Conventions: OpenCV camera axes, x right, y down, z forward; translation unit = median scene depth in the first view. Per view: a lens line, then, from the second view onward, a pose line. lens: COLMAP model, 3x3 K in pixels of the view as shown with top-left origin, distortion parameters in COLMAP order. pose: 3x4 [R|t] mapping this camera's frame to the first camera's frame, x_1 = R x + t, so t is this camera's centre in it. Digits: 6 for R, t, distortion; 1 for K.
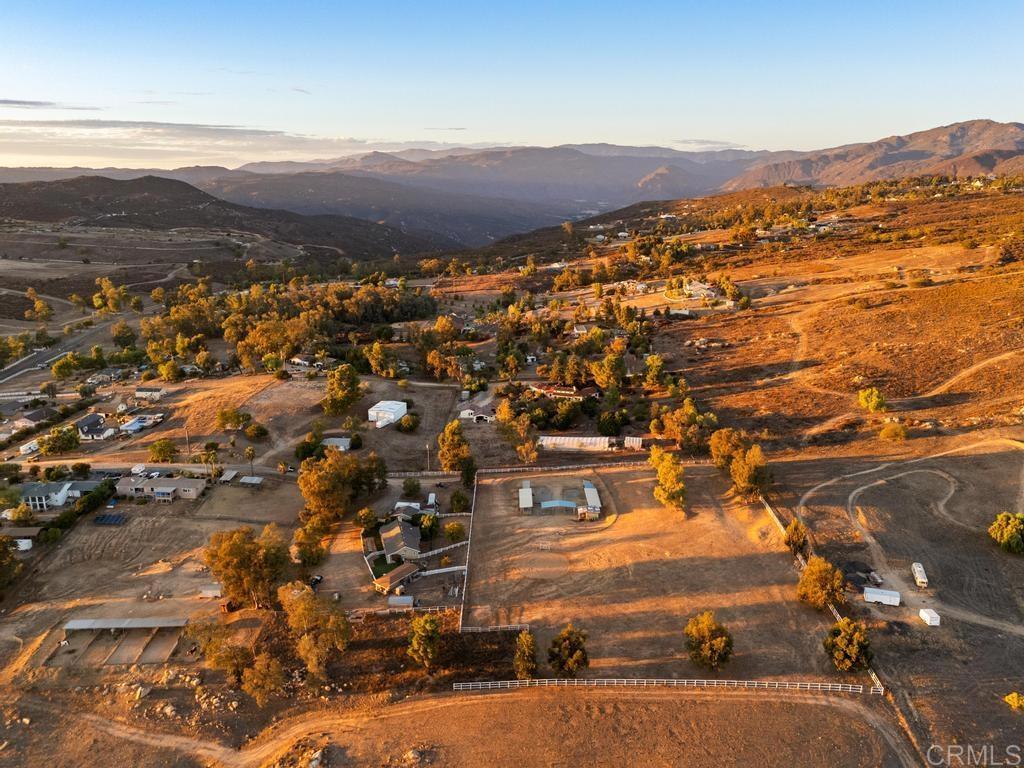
lens RADIAL K [[757.3, 0, 515.4], [0, 757.3, 385.2], [0, 0, 1]] dist [0.058080, -0.047010]
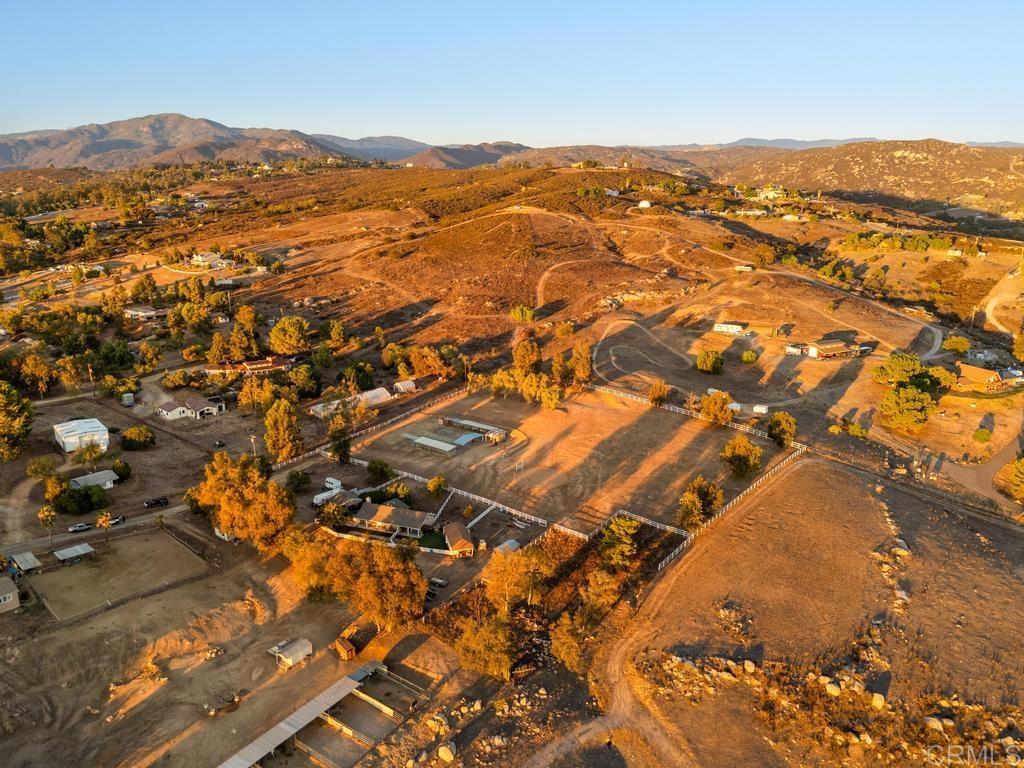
lens RADIAL K [[757.3, 0, 515.8], [0, 757.3, 385.9], [0, 0, 1]] dist [0.058080, -0.047010]
pose [[0.588395, -0.212097, 0.780260, -0.402450], [0.203418, 0.972776, 0.111030, -0.005217], [-0.782568, 0.093390, 0.615521, 0.195382]]
